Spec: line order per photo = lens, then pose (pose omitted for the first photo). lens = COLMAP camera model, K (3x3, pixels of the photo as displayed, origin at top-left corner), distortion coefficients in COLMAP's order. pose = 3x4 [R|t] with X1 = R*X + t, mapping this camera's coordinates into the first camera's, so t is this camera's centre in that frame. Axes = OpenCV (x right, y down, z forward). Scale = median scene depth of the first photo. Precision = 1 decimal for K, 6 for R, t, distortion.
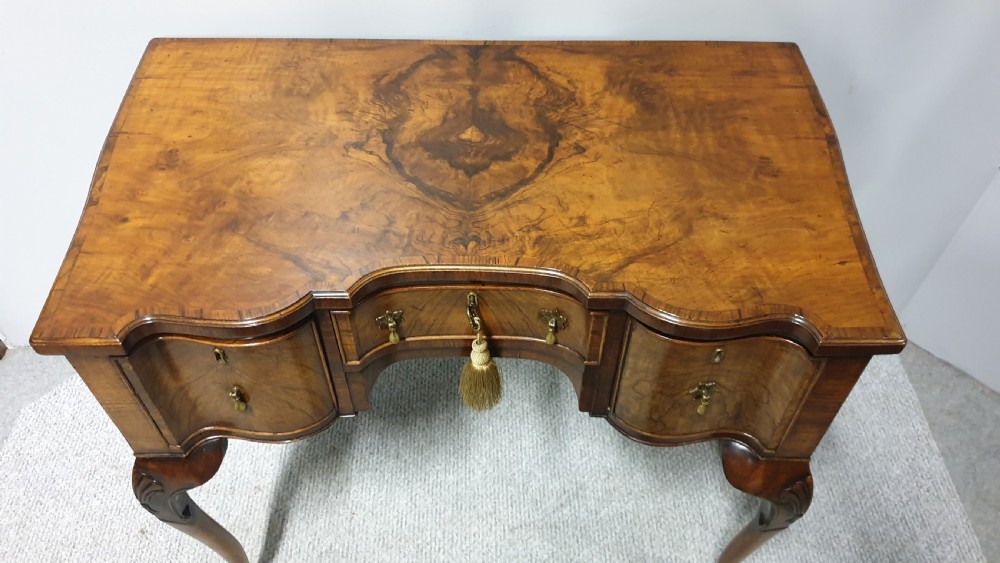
lens RADIAL K [[792.8, 0, 504.2], [0, 792.8, 270.4], [0, 0, 1]] dist [0.048494, -0.070044]
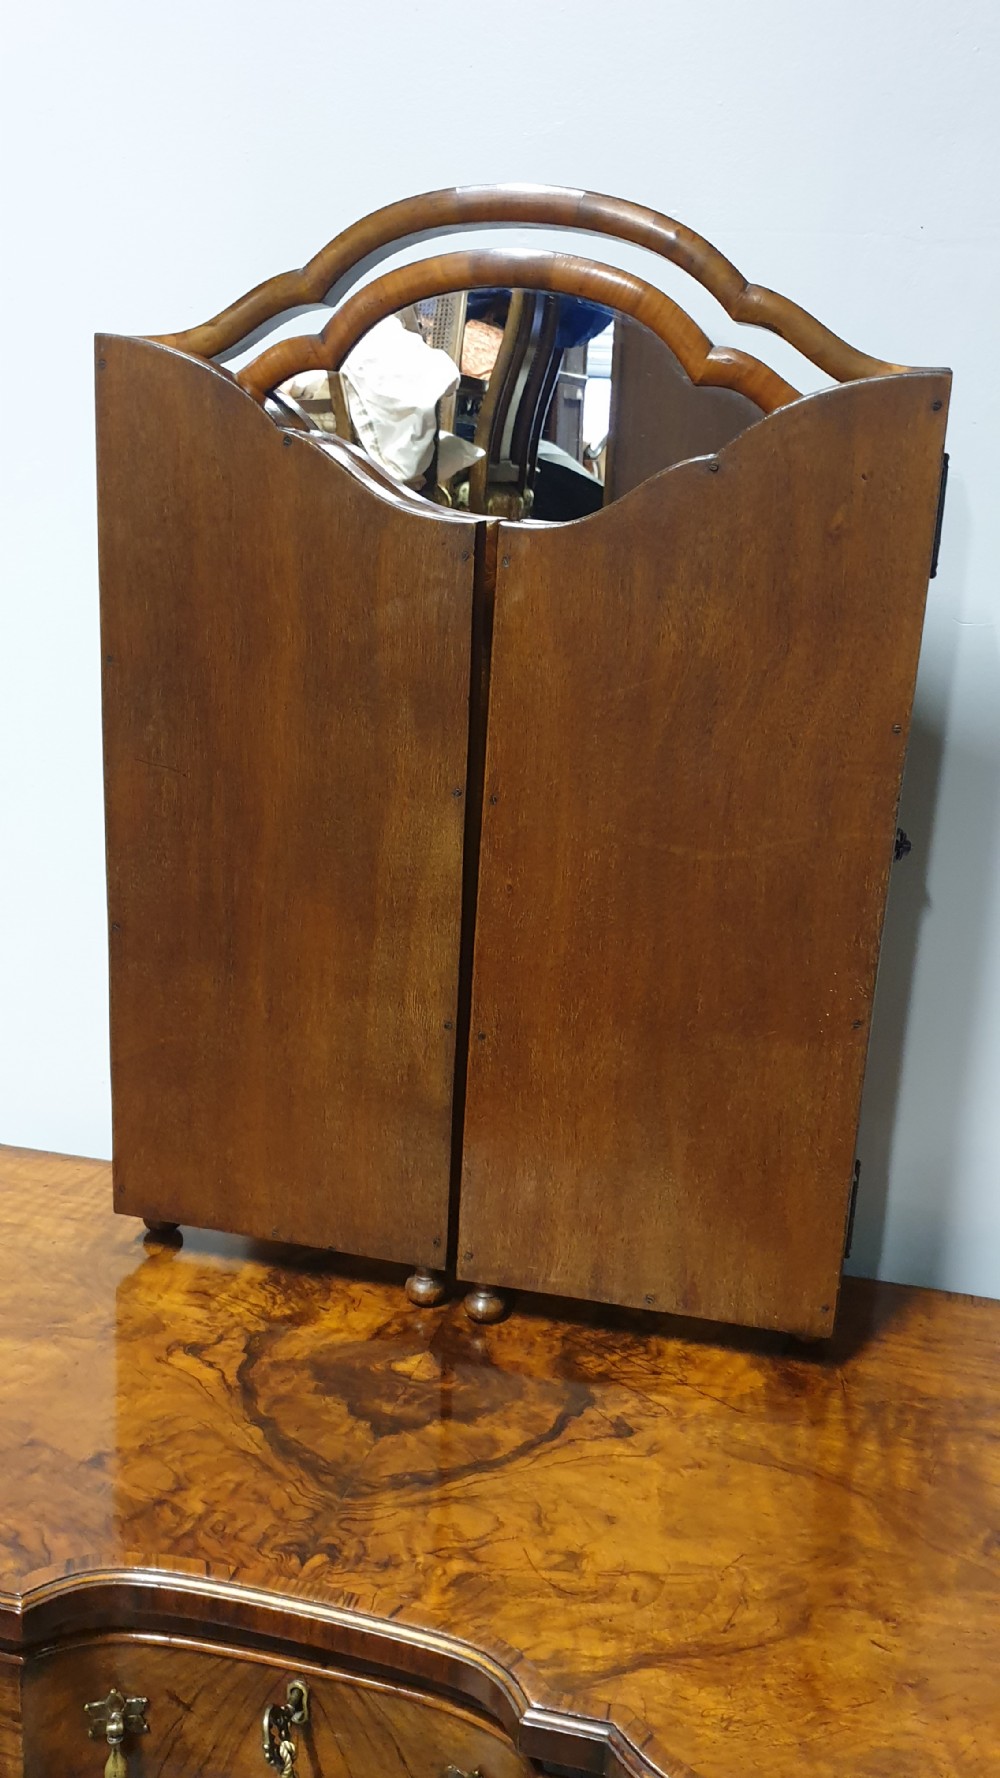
lens RADIAL K [[1564.0, 0, 529.1], [0, 1564.0, 941.7], [0, 0, 1]] dist [0.004079, 0.005373]
pose [[0.972334, 0.105881, -0.208223, 0.208250], [-0.202140, 0.828121, -0.522834, 0.109303], [0.117075, 0.550459, 0.826612, 0.053522]]
